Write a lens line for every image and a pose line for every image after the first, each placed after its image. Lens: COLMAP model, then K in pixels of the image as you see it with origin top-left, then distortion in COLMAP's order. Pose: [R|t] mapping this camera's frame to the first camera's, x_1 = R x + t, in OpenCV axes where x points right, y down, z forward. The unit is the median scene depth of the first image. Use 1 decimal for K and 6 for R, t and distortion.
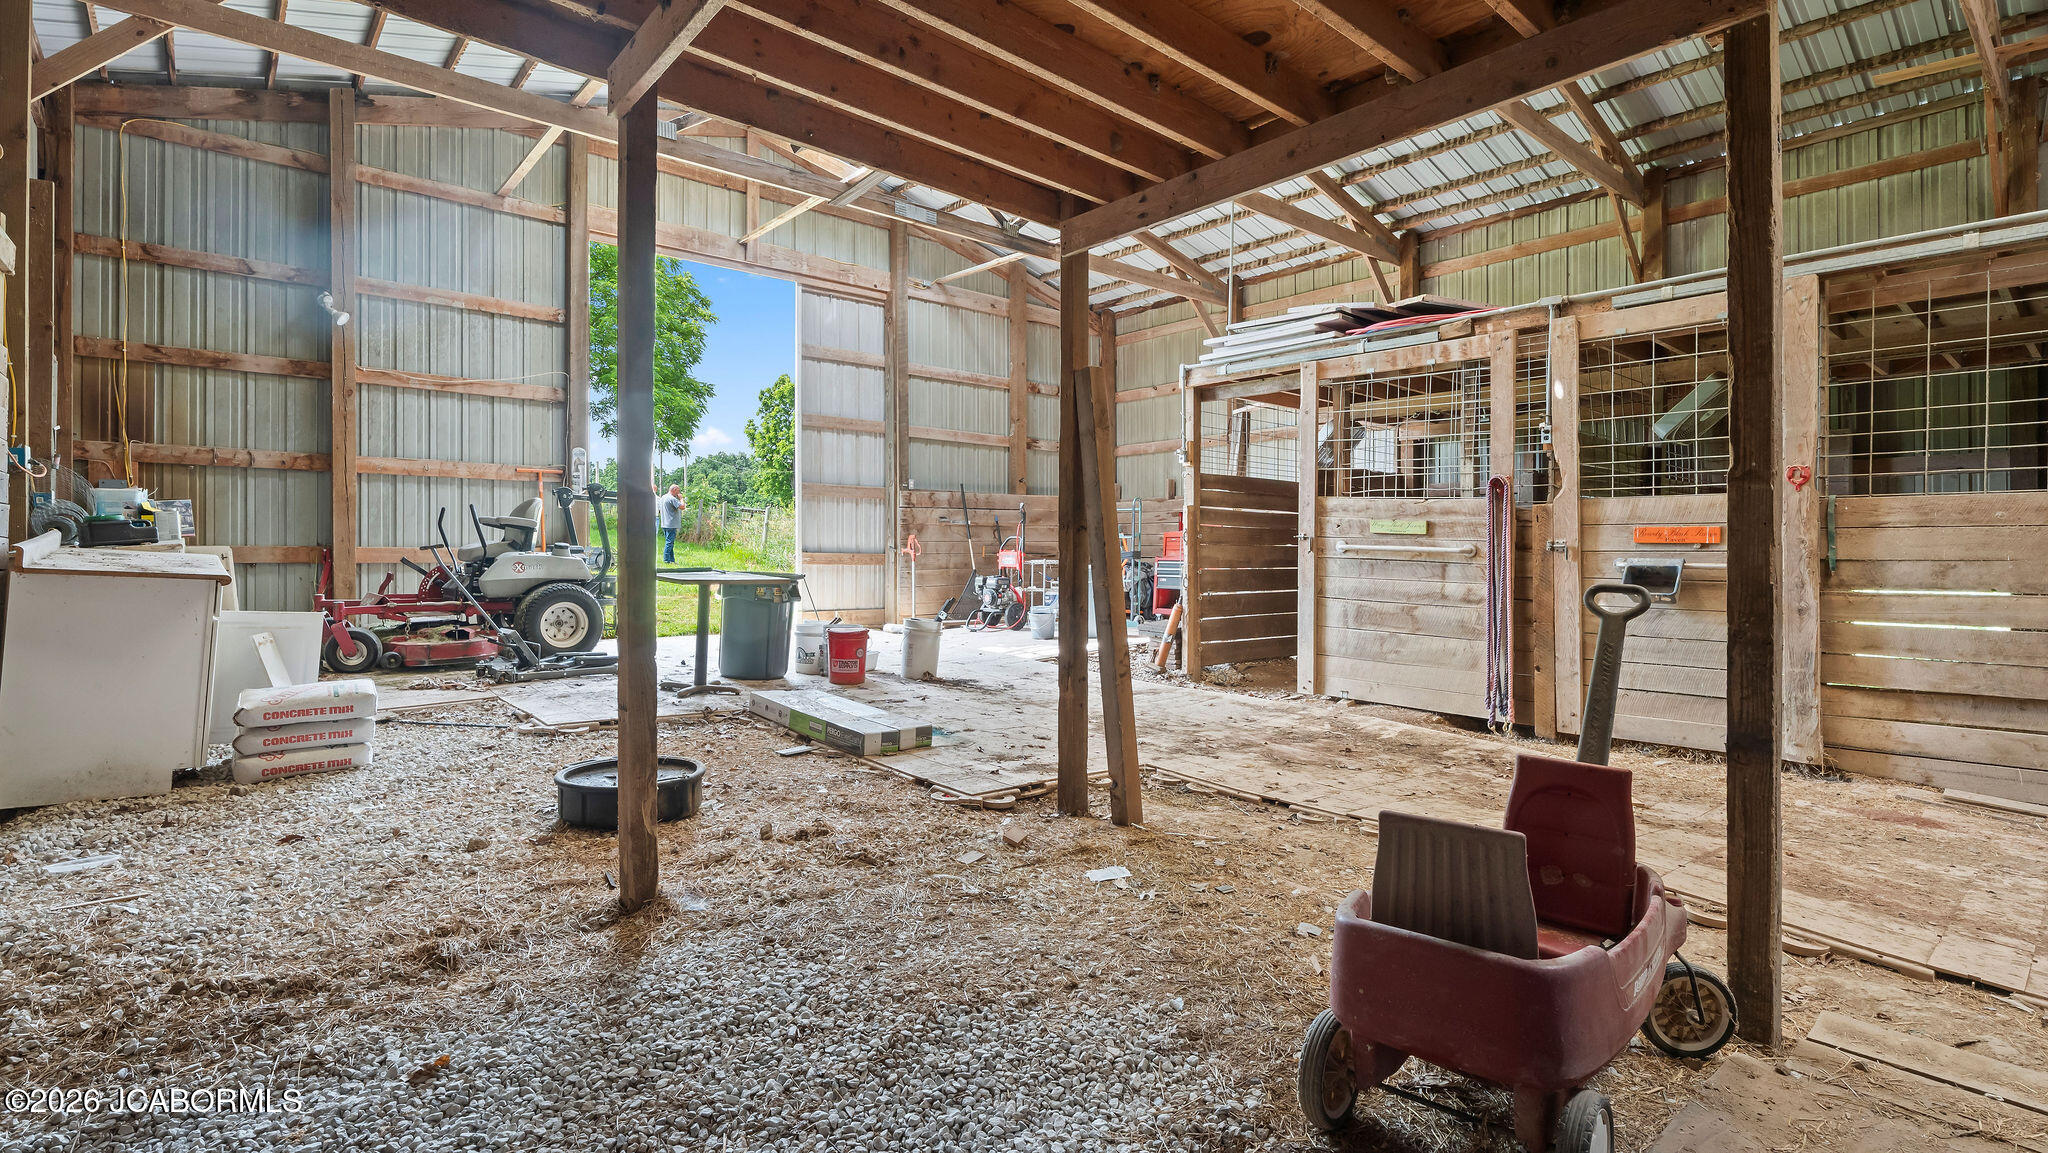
lens RADIAL K [[952.0, 0, 1018.7], [0, 952.0, 566.0], [0, 0, 1]] dist [0.000918, 0.000085]
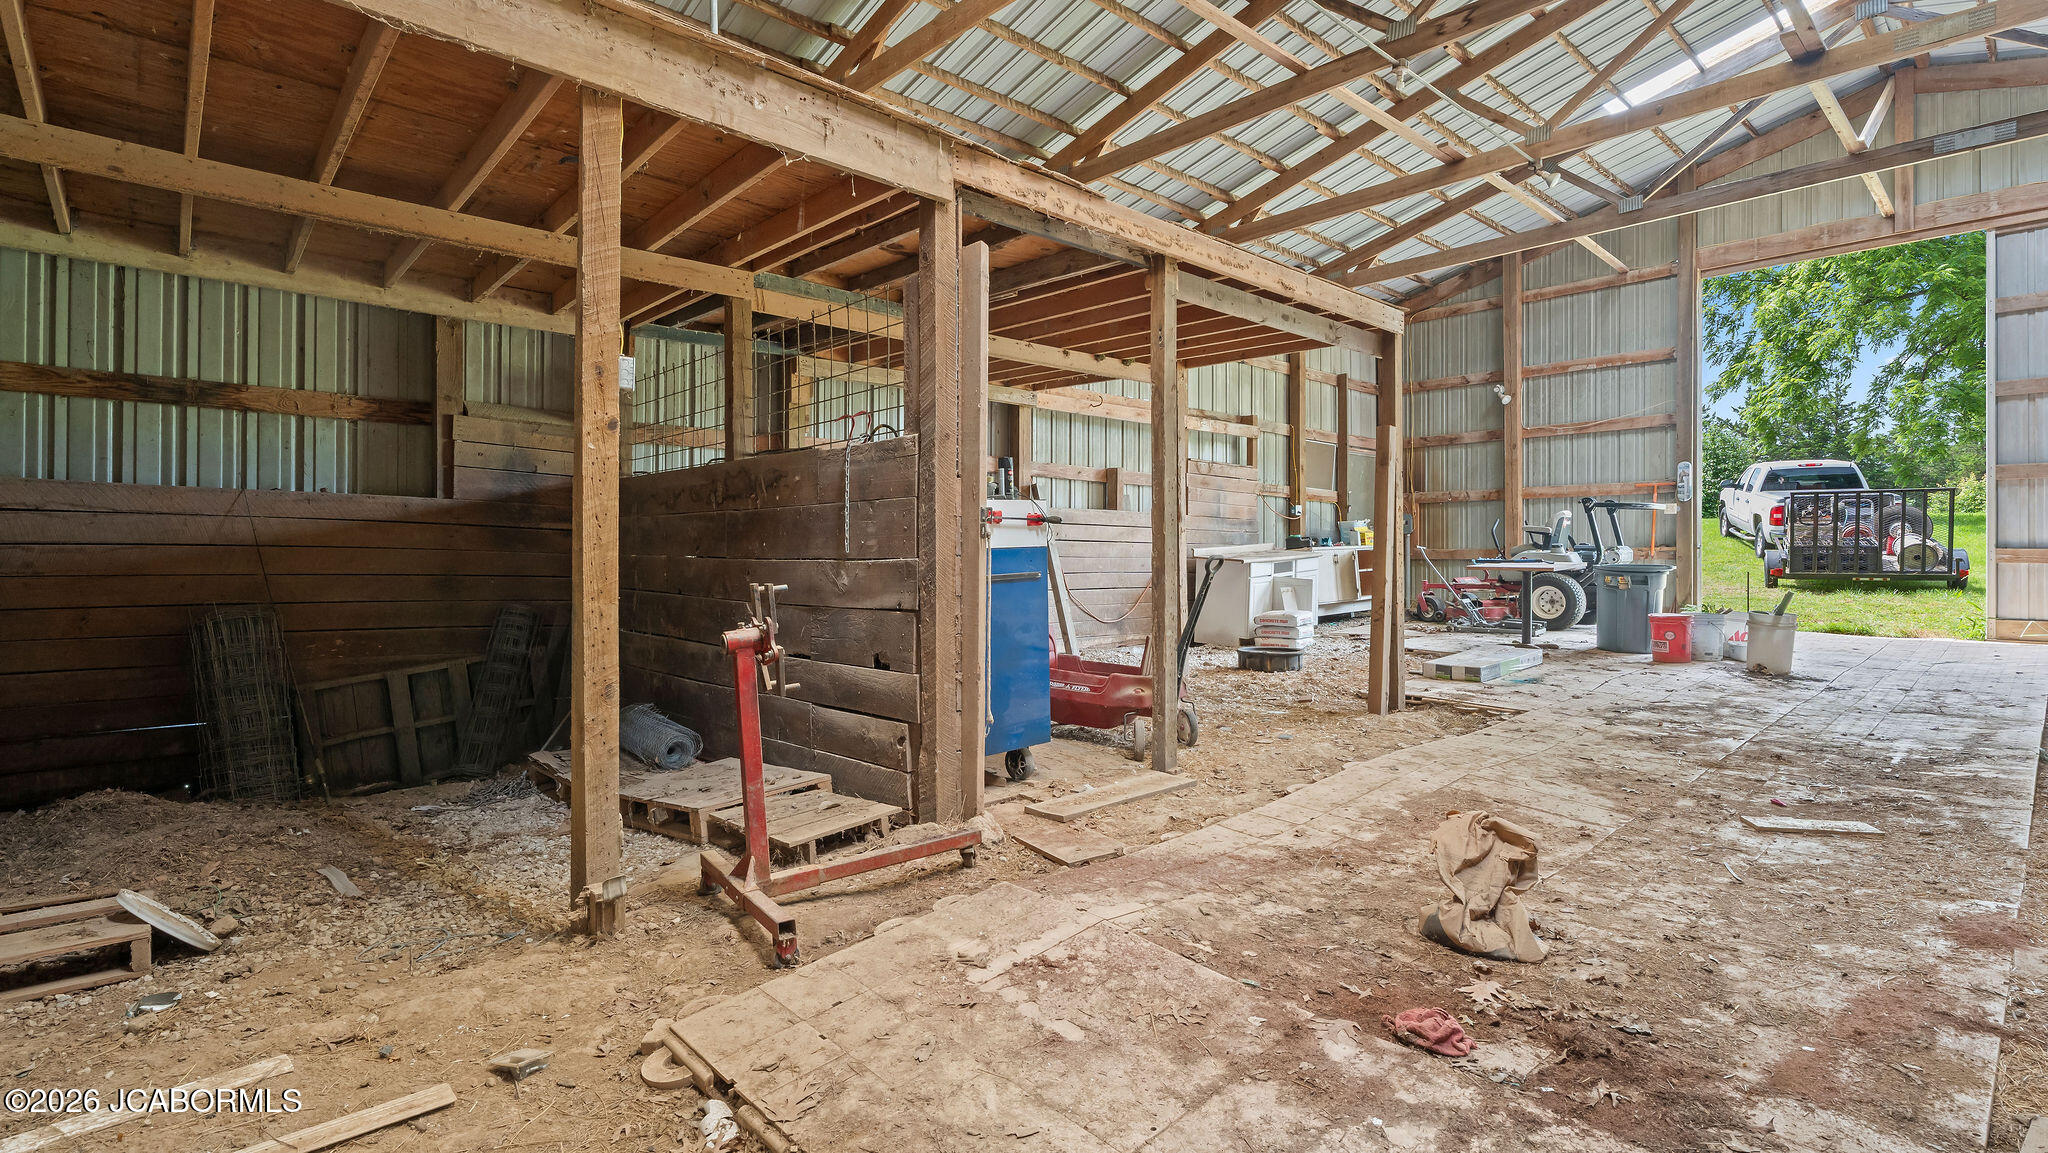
lens RADIAL K [[952.0, 0, 1018.4], [0, 952.0, 560.7], [0, 0, 1]] dist [0.000918, 0.000085]
pose [[0.043016, 0.001806, -0.999073, 0.790653], [-0.010196, 0.999947, 0.001369, 0.005616], [0.999022, 0.010127, 0.043032, 0.149669]]
